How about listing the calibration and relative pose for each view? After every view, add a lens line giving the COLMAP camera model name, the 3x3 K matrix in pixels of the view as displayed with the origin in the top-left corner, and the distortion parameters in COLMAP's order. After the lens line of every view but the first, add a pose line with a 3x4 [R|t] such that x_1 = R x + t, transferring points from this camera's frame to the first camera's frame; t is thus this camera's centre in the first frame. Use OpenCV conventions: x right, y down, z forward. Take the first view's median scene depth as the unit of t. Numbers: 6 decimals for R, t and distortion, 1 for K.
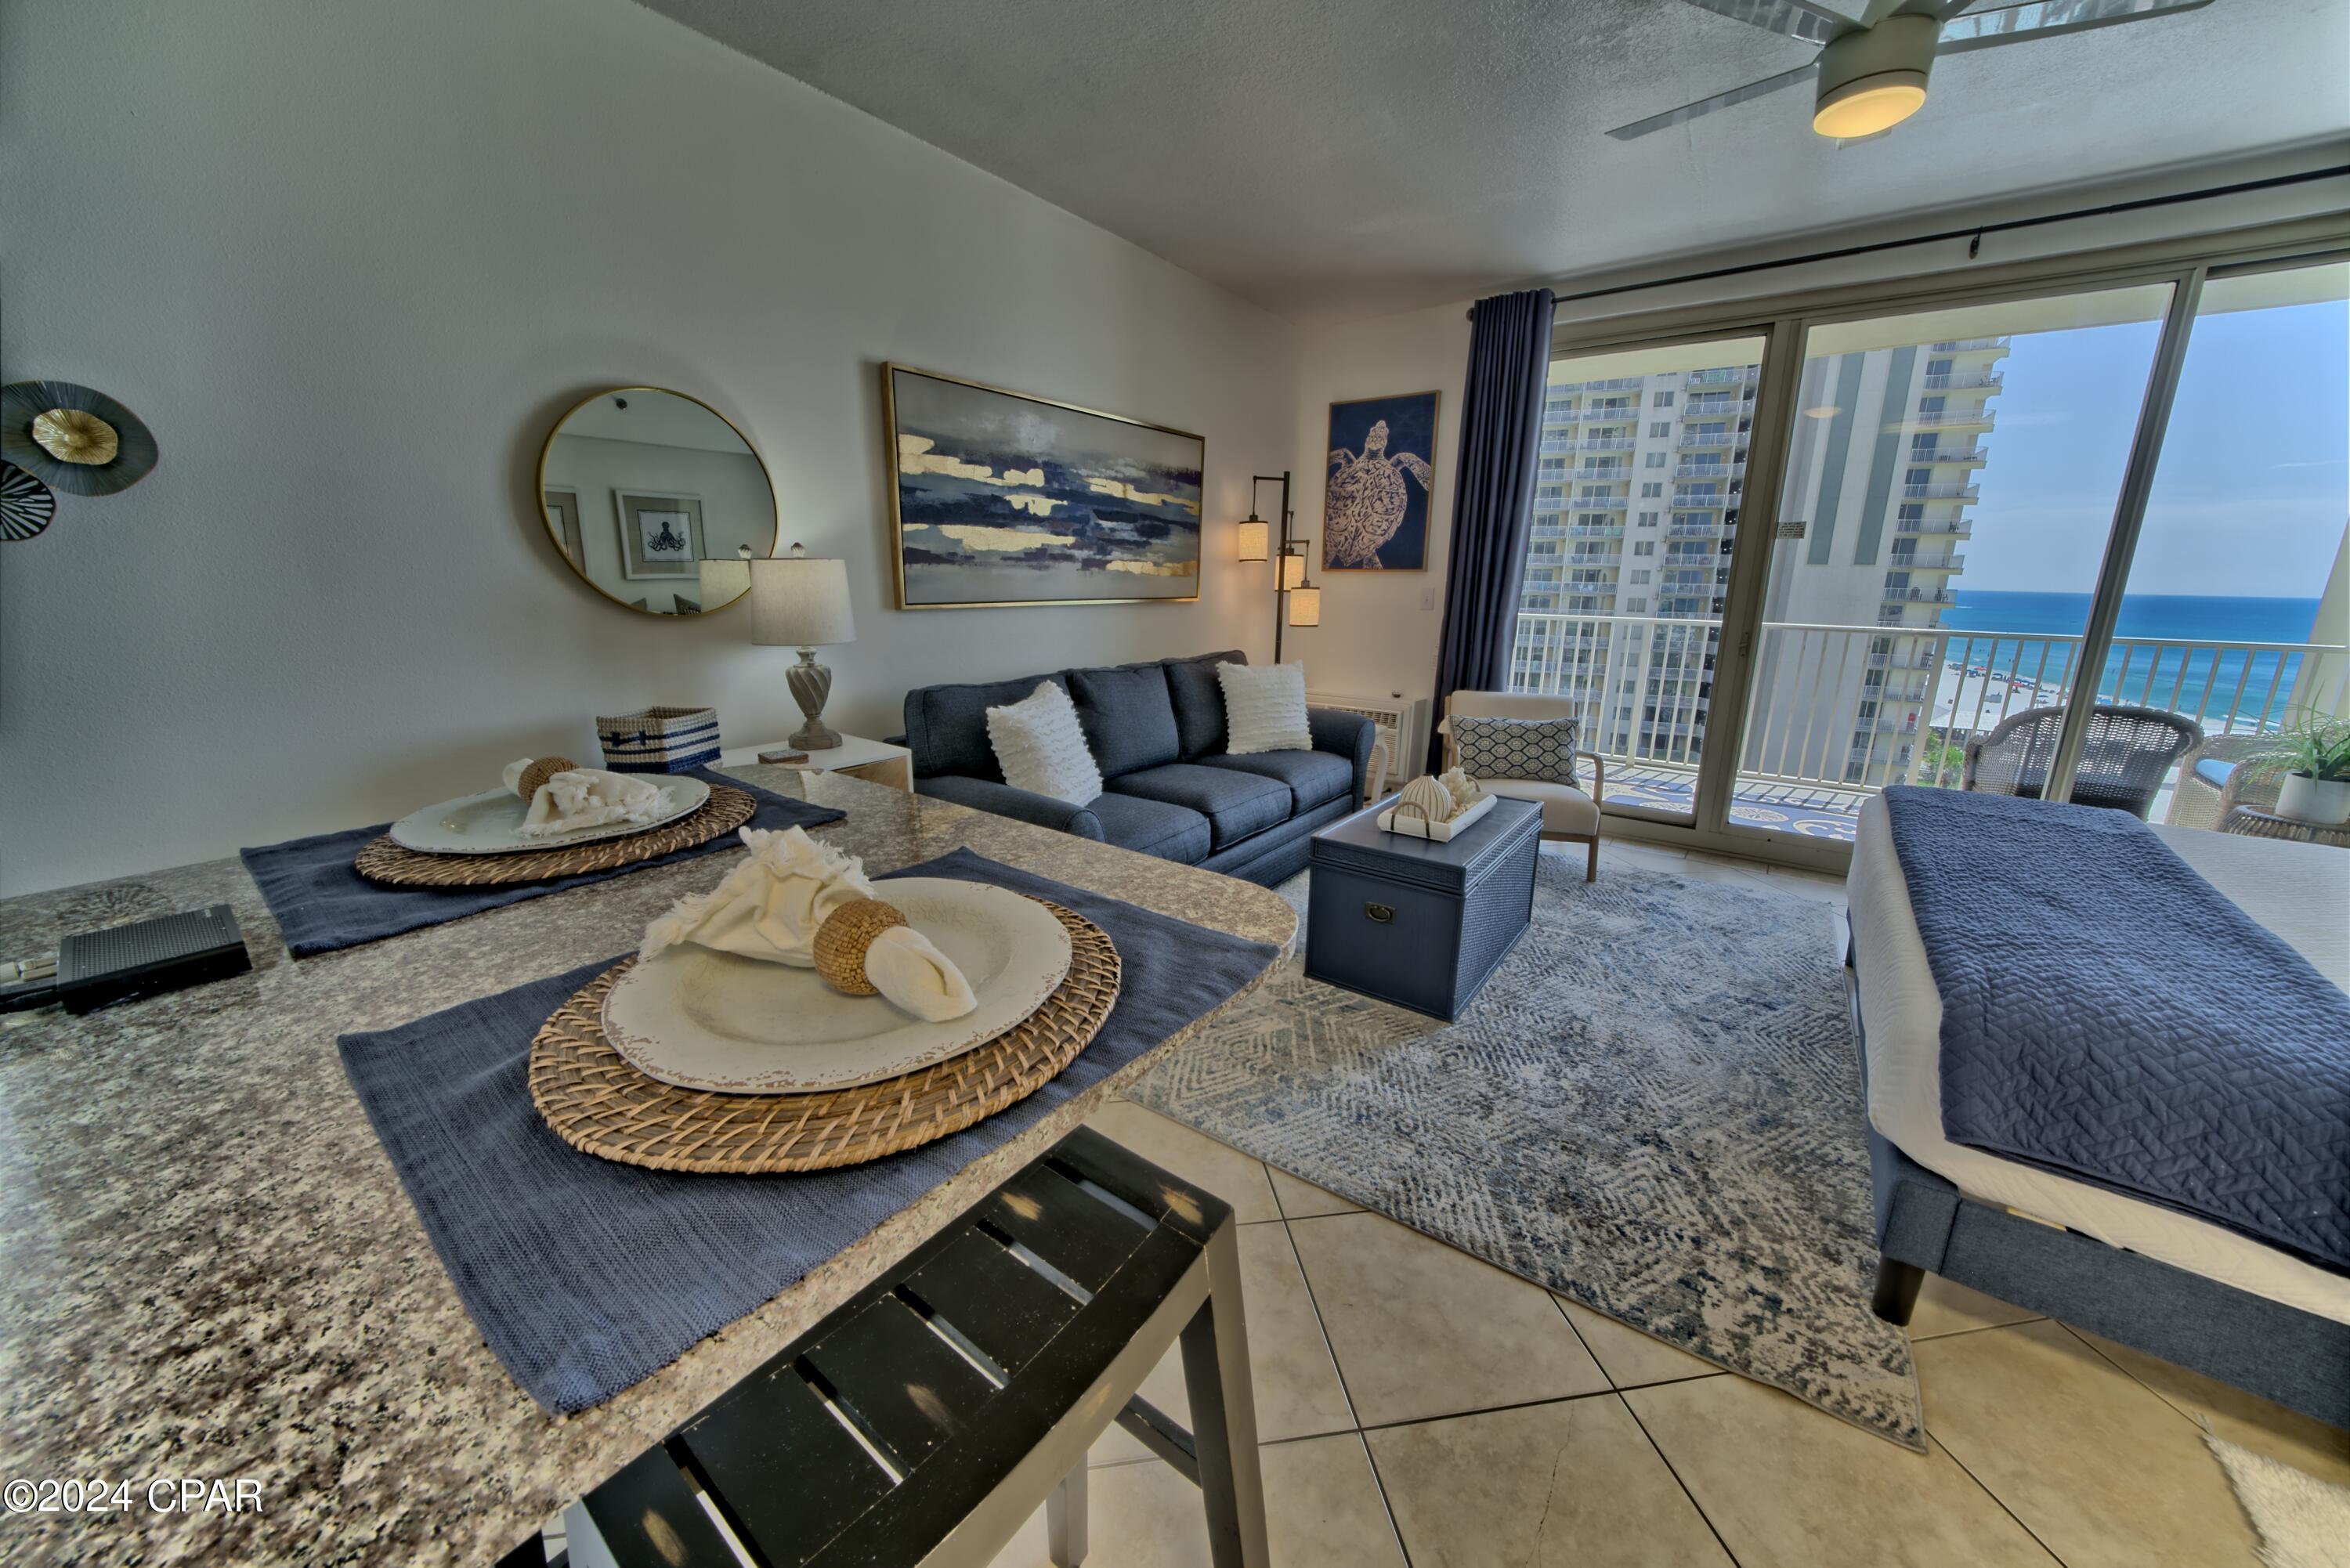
lens RADIAL K [[820.0, 0, 1173.5], [0, 820.0, 774.6], [0, 0, 1]] dist [-0.024413, 0.002236]
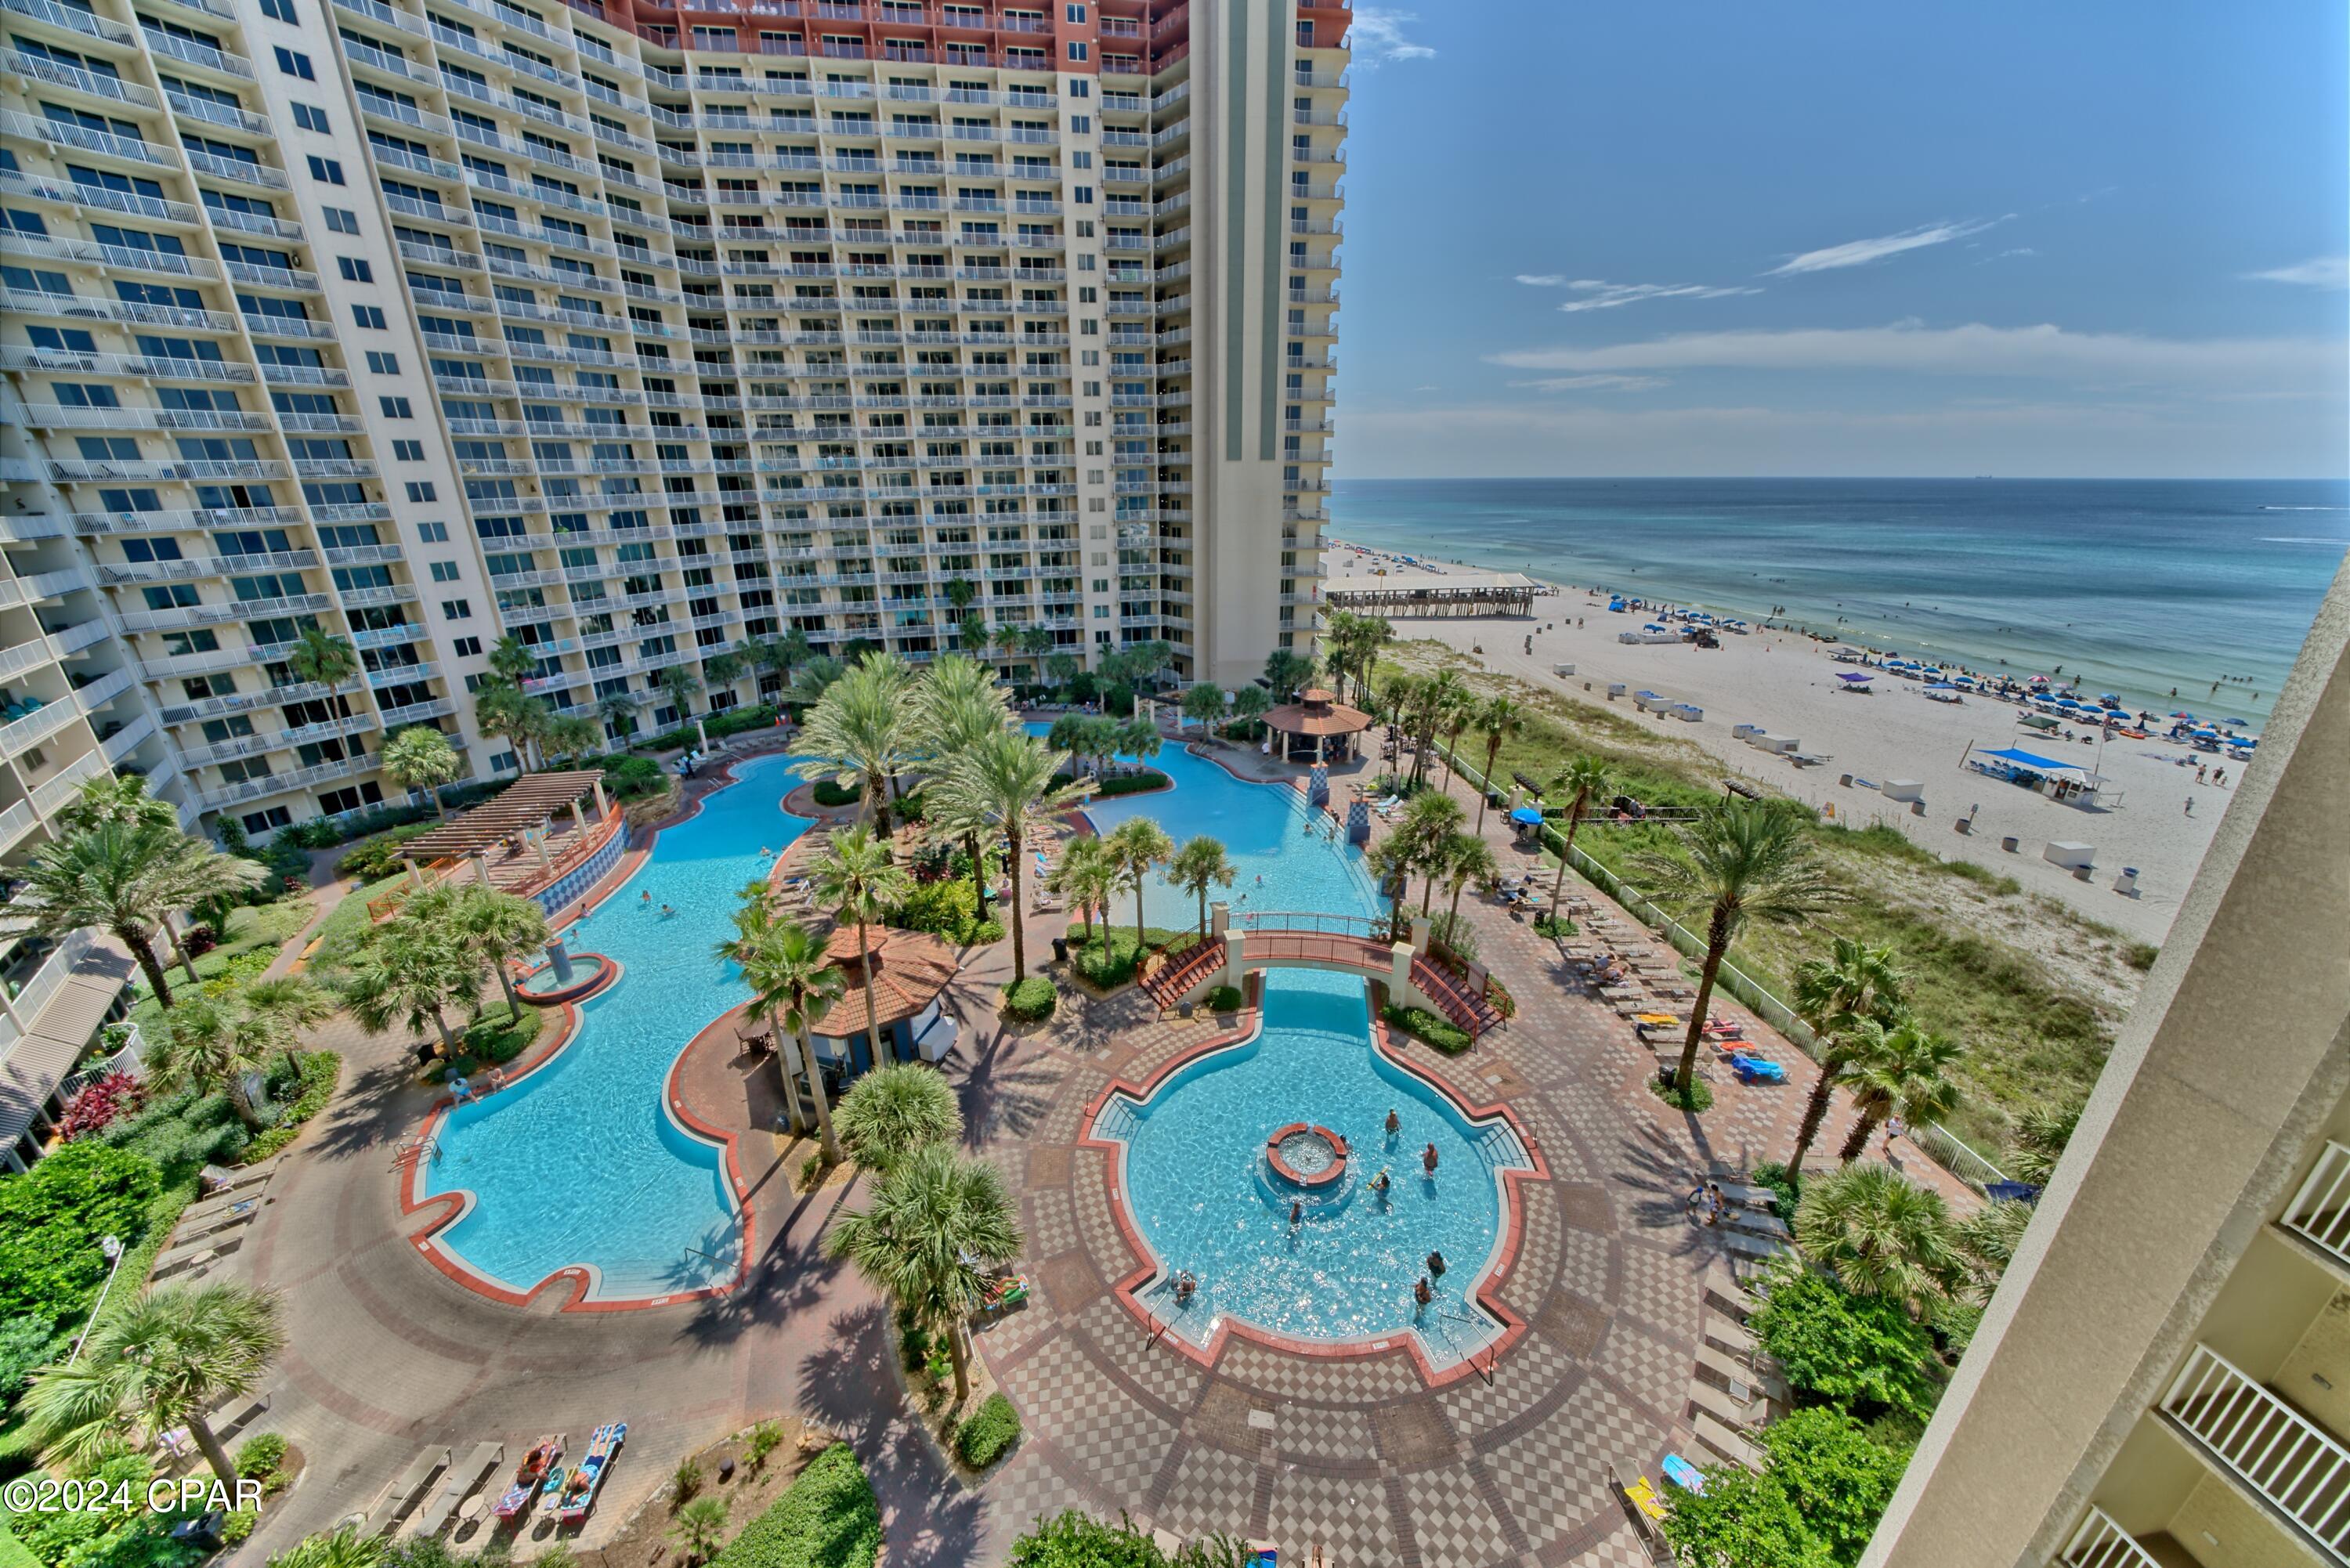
lens RADIAL K [[820.0, 0, 1172.6], [0, 820.0, 775.1], [0, 0, 1]] dist [-0.024413, 0.002236]
pose [[0.823654, -0.213783, 0.525253, 0.728725], [0.156609, 0.975950, 0.151641, -0.382477], [-0.545039, -0.042640, 0.837325, 1.533213]]
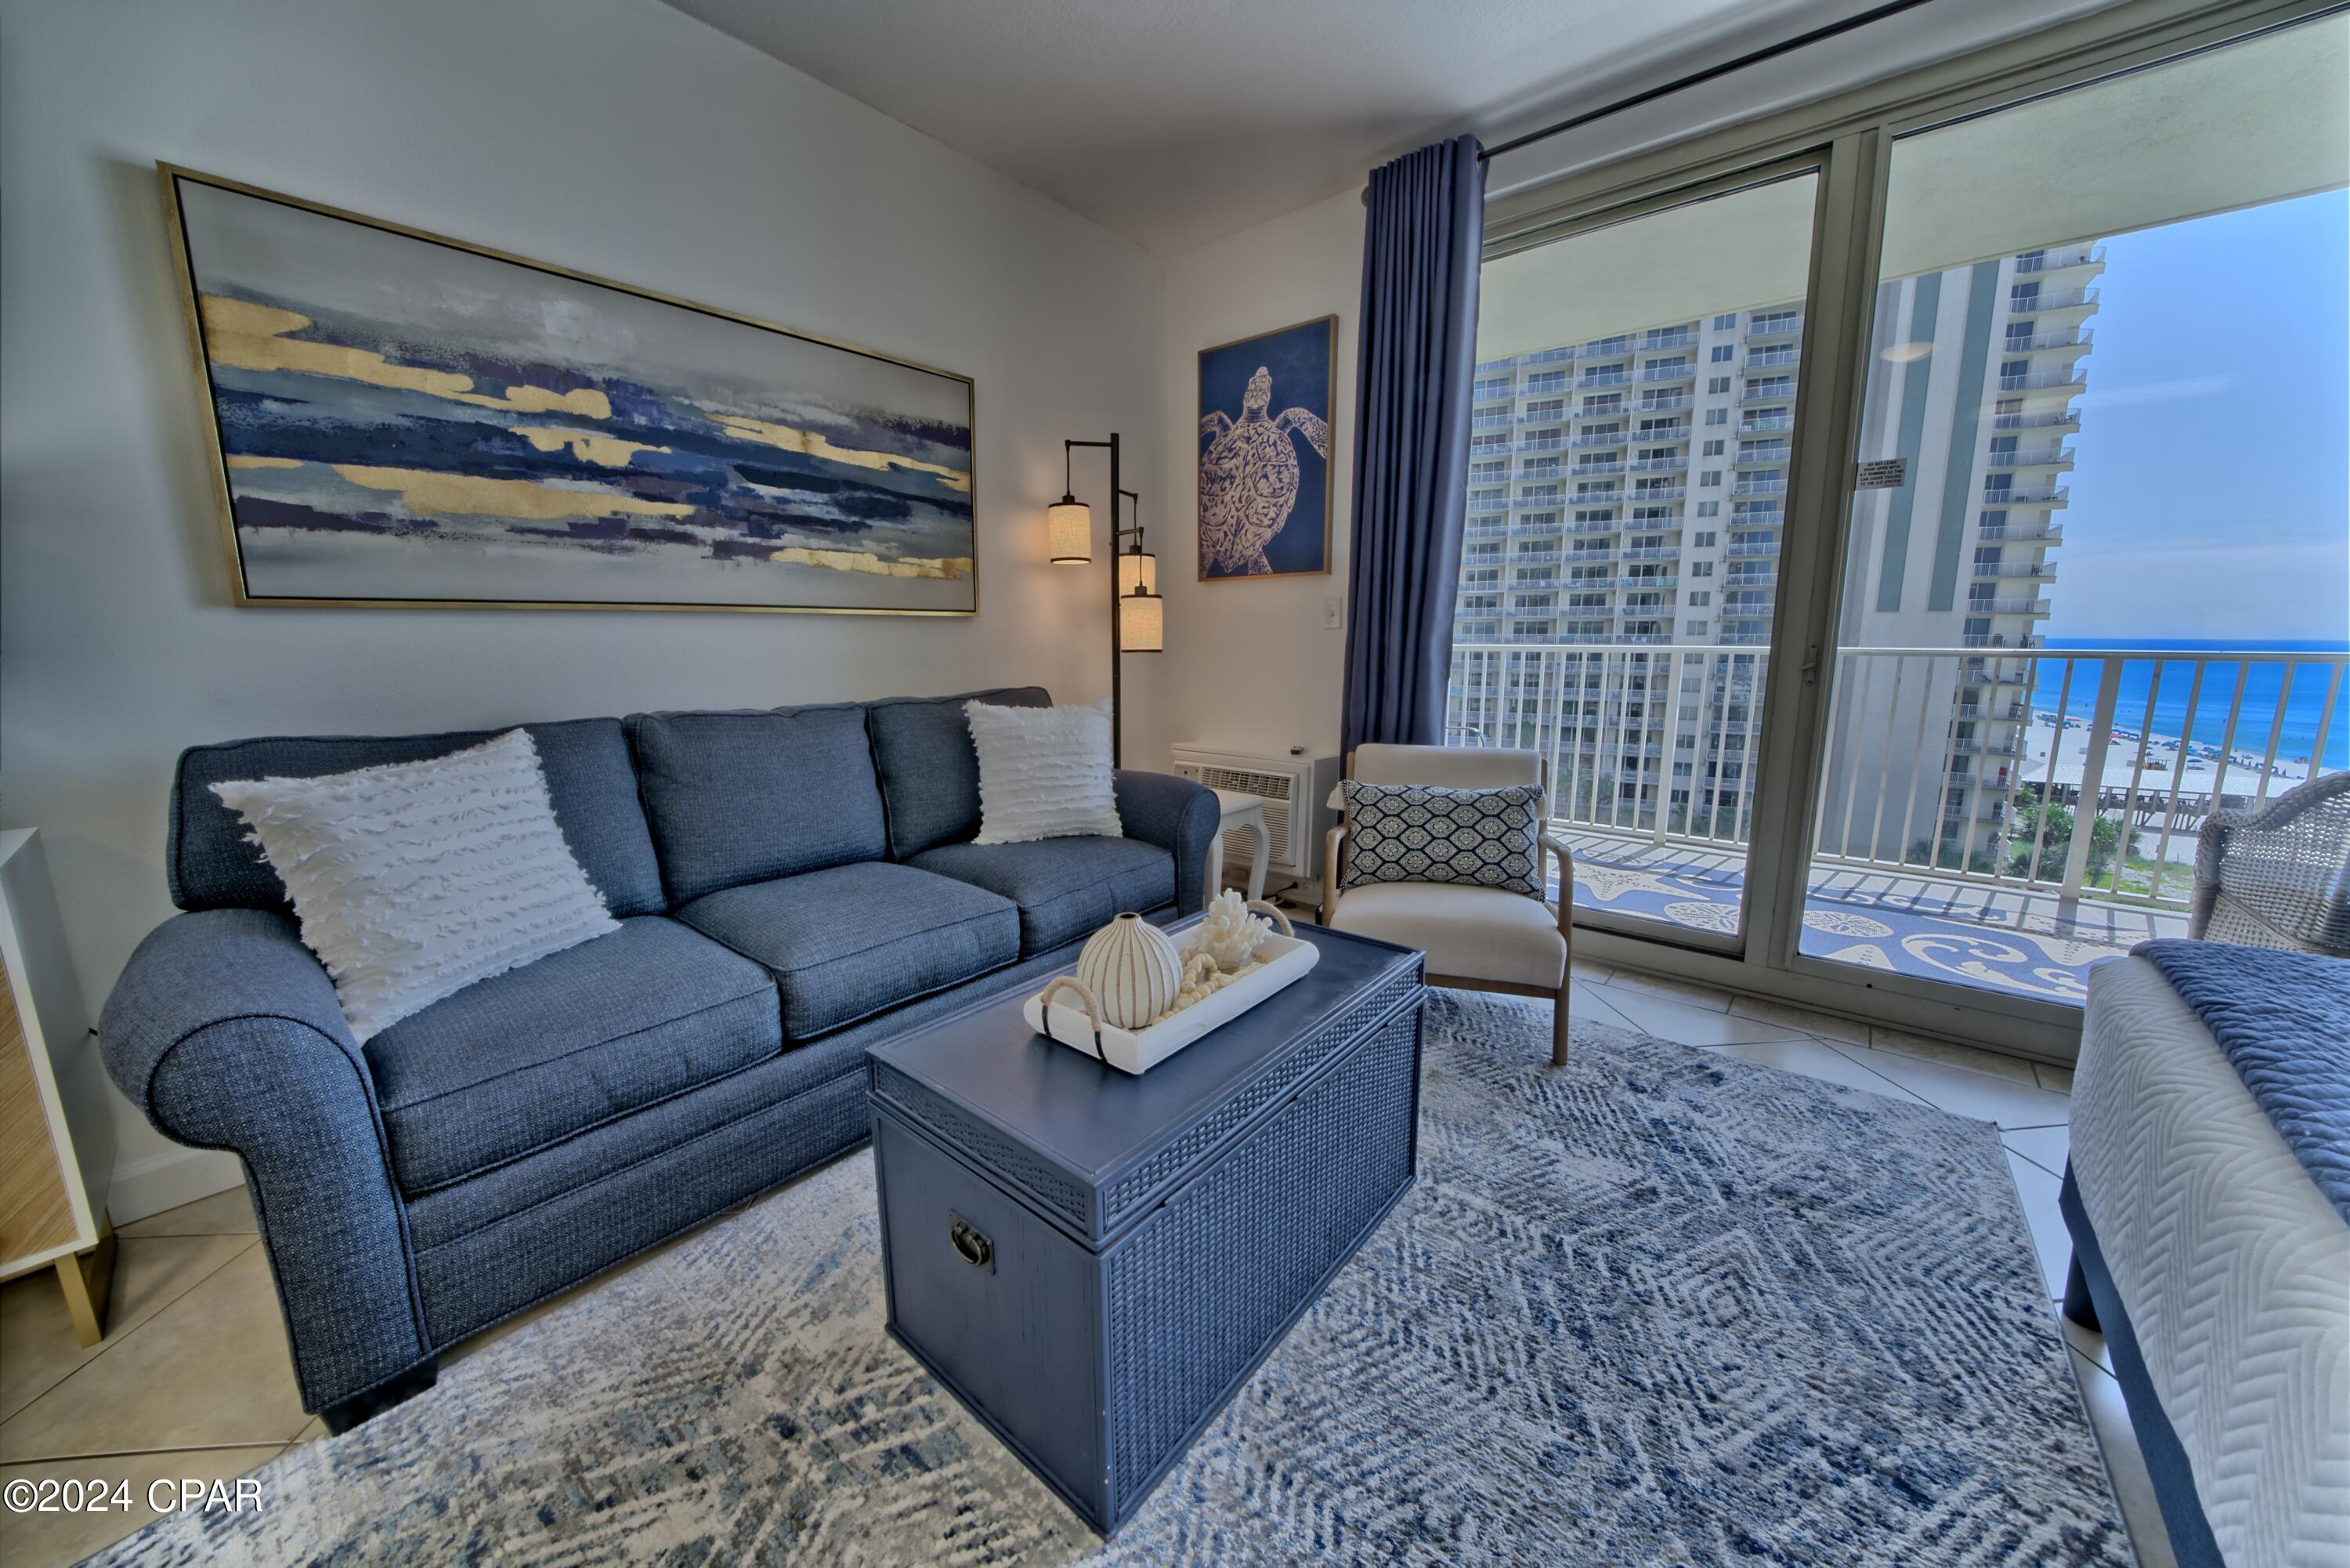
lens RADIAL K [[820.0, 0, 1173.3], [0, 820.0, 775.6], [0, 0, 1]] dist [-0.024413, 0.002236]
pose [[0.998218, -0.003486, -0.059571, 0.253919], [-0.000634, 0.997617, -0.068993, -0.033913], [0.059670, 0.068908, 0.995837, 0.361242]]
